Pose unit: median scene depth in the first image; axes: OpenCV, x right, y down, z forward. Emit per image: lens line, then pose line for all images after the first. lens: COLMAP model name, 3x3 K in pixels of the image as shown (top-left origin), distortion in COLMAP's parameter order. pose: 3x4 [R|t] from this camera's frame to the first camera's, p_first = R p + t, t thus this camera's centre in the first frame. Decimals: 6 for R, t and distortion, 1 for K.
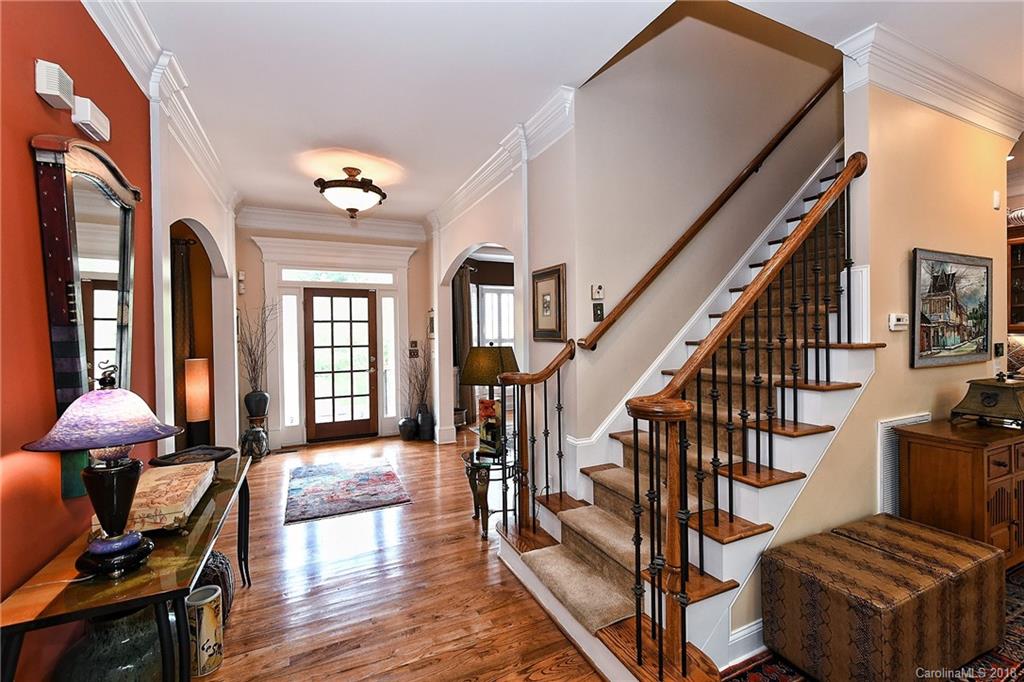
lens RADIAL K [[453.5, 0, 521.0], [0, 453.5, 335.8], [0, 0, 1]] dist [0.002608, -0.000231]
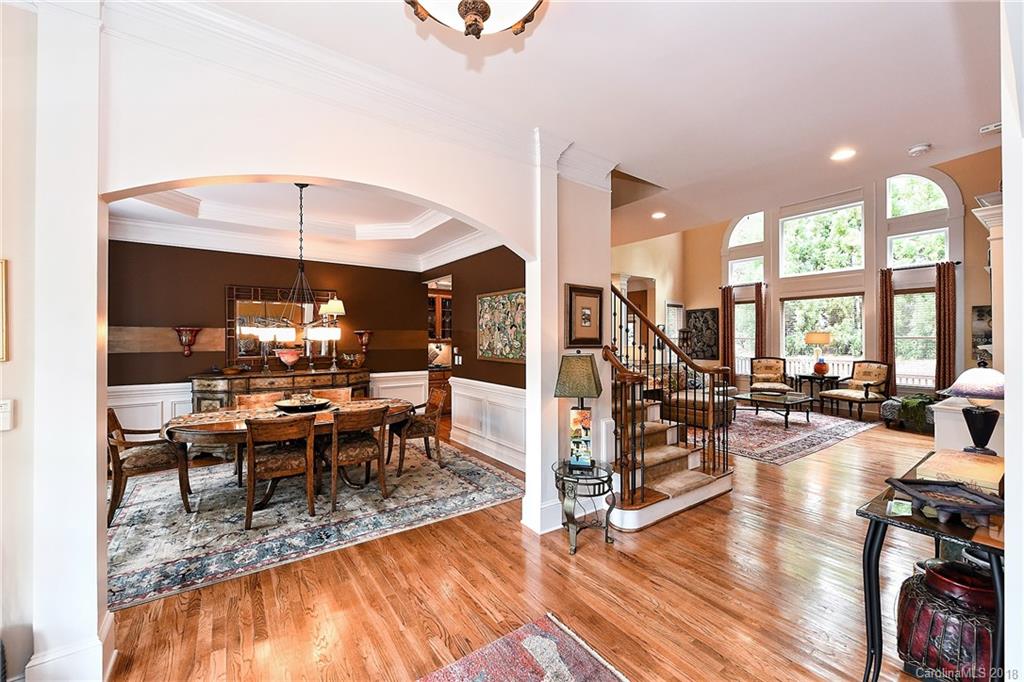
lens RADIAL K [[402.4, 0, 516.3], [0, 402.4, 336.7], [0, 0, 1]] dist [-0.000117, -0.000853]
pose [[-0.185700, 0.019497, 0.982413, -0.509747], [0.014605, 0.999747, -0.017080, -0.001242], [-0.982498, 0.011177, -0.185938, 0.746681]]
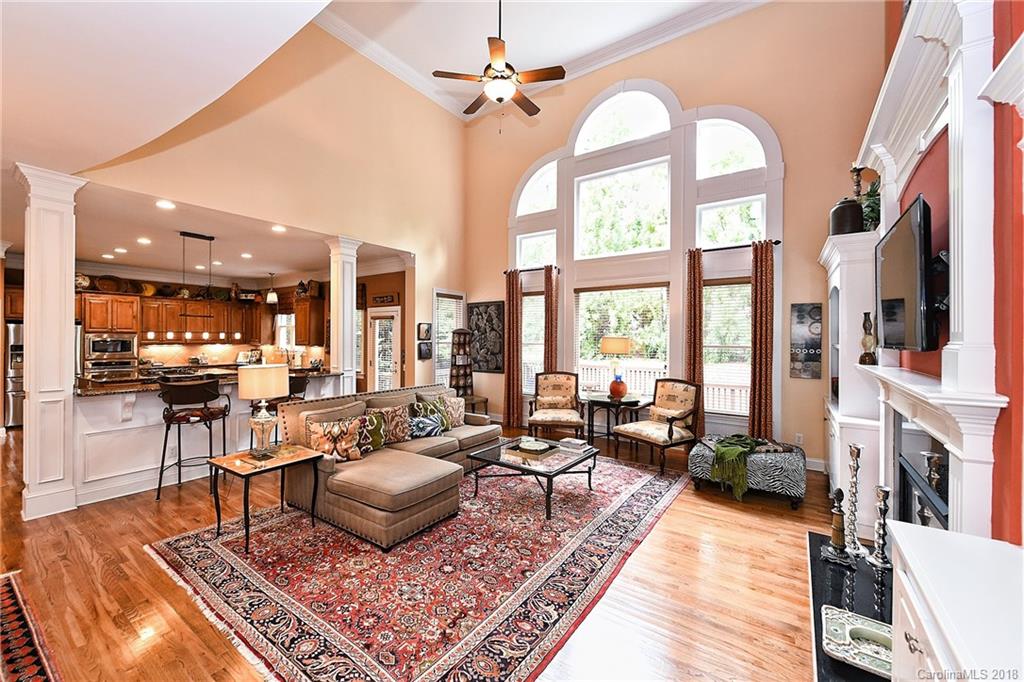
lens RADIAL K [[402.4, 0, 515.9], [0, 402.4, 339.7], [0, 0, 1]] dist [-0.000117, -0.000853]
pose [[-0.509349, 0.006414, 0.860536, -0.050154], [0.012081, 0.999927, -0.000302, -0.021873], [-0.860475, 0.010243, -0.509389, 0.163335]]
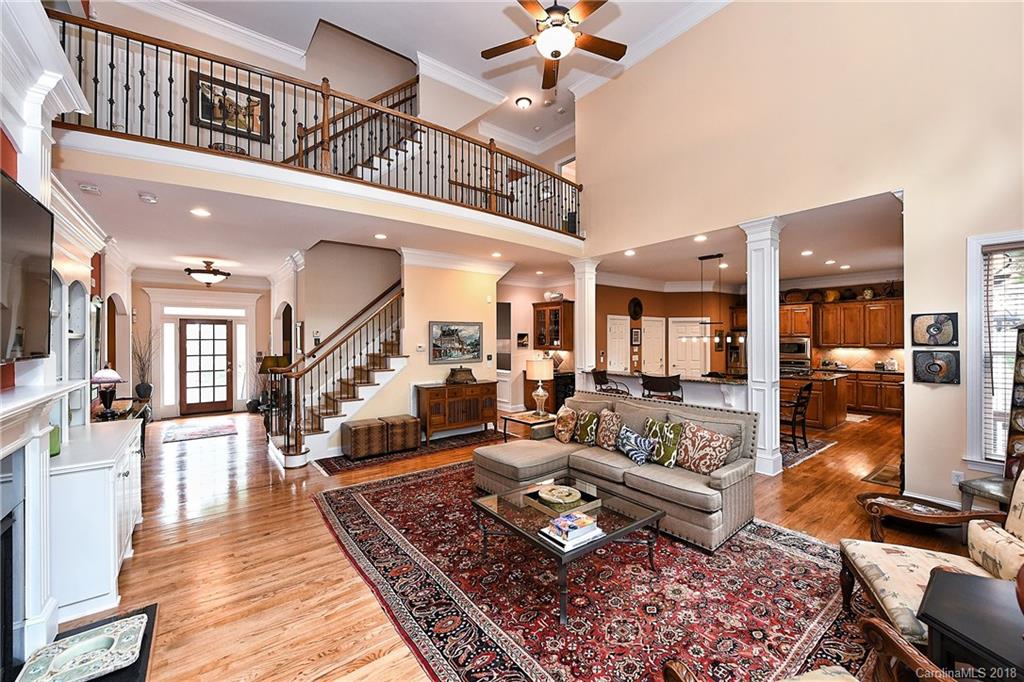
lens RADIAL K [[402.4, 0, 515.1], [0, 402.4, 338.7], [0, 0, 1]] dist [-0.000117, -0.000853]
pose [[0.972818, 0.010186, 0.231346, 0.350024], [-0.006898, 0.999863, -0.015016, -0.022260], [-0.231467, 0.013012, 0.972756, -0.663076]]
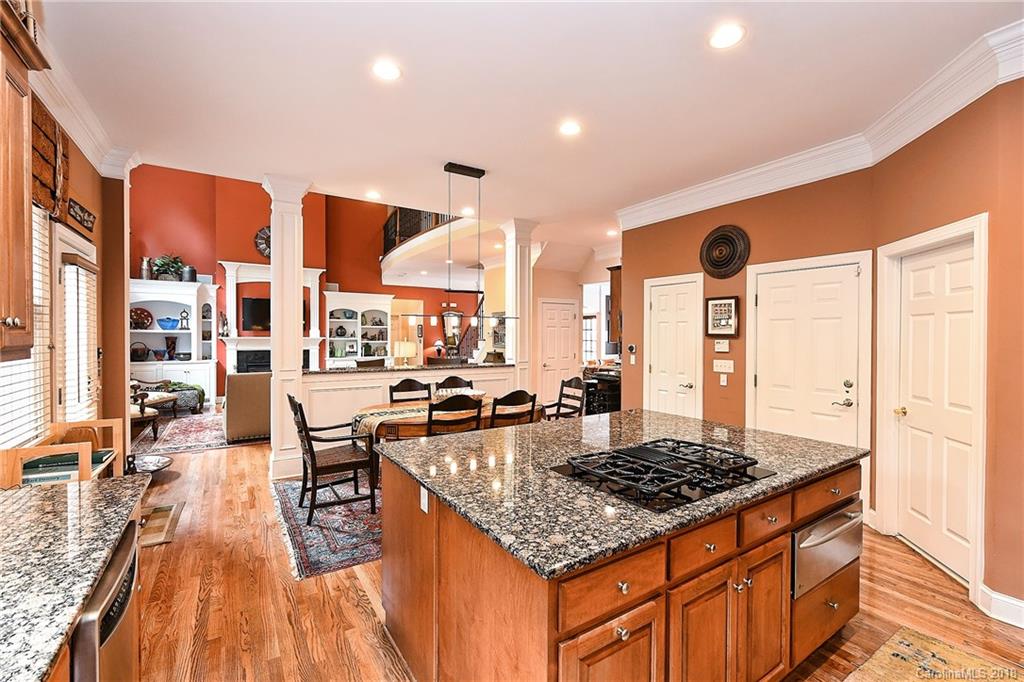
lens RADIAL K [[453.5, 0, 516.9], [0, 453.5, 338.0], [0, 0, 1]] dist [0.002608, -0.000231]
pose [[0.134358, 0.022052, -0.990687, 1.887389], [-0.016834, 0.999659, 0.019968, -0.030630], [0.990790, 0.013995, 0.134683, 0.313349]]
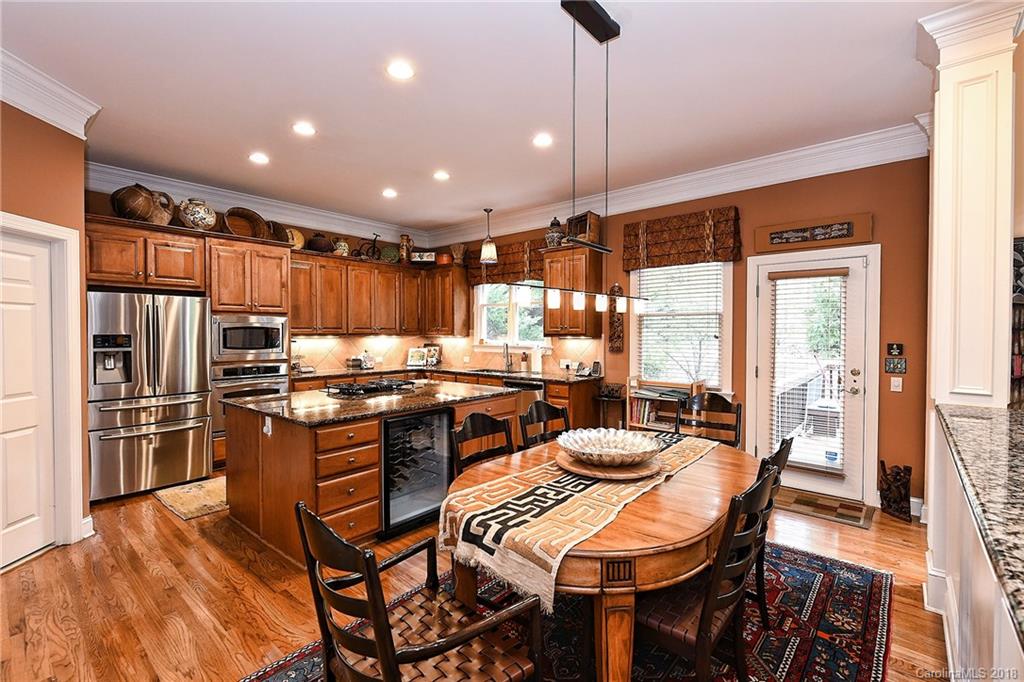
lens RADIAL K [[453.5, 0, 514.8], [0, 453.5, 341.5], [0, 0, 1]] dist [0.002608, -0.000231]
pose [[-0.417258, -0.005293, 0.908773, 0.847547], [0.015976, 0.999786, 0.013158, -0.013931], [-0.908648, 0.020009, -0.417084, 0.551144]]
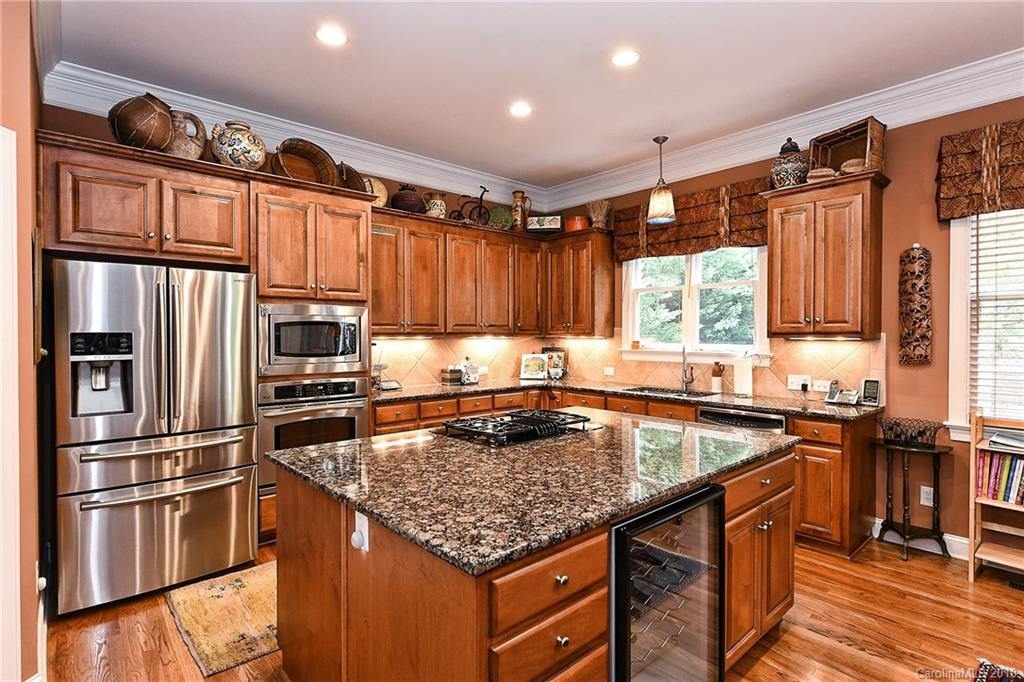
lens RADIAL K [[505.4, 0, 513.2], [0, 505.4, 341.6], [0, 0, 1]] dist [0.001044, -0.001238]
pose [[-0.289686, -0.001557, 0.957121, 1.161075], [0.015346, 0.999863, 0.006271, -0.014294], [-0.956999, 0.016504, -0.289622, 0.591718]]
